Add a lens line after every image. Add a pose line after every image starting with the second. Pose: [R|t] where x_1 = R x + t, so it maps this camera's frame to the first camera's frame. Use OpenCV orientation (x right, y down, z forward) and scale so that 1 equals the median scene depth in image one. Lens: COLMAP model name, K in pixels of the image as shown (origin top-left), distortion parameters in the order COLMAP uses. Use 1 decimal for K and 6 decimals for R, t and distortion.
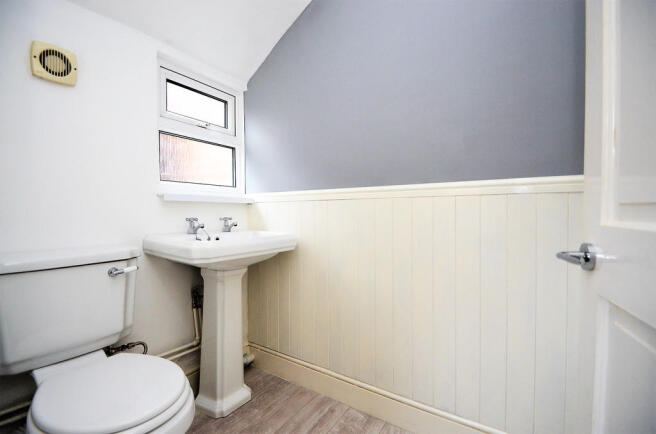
lens RADIAL K [[291.1, 0, 329.6], [0, 291.1, 218.6], [0, 0, 1]] dist [-0.003026, -0.000683]
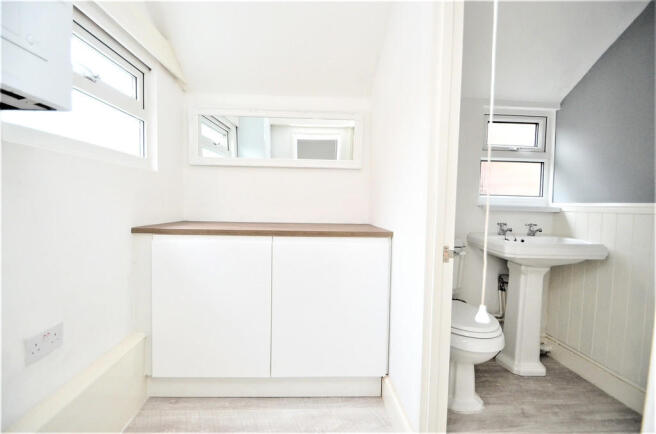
lens RADIAL K [[291.1, 0, 329.6], [0, 291.1, 218.6], [0, 0, 1]] dist [-0.003026, -0.000683]
pose [[0.587810, 0.051083, -0.807385, 0.133268], [-0.041554, 0.998594, 0.032928, -0.032429], [0.807931, 0.014195, 0.589106, -0.413616]]
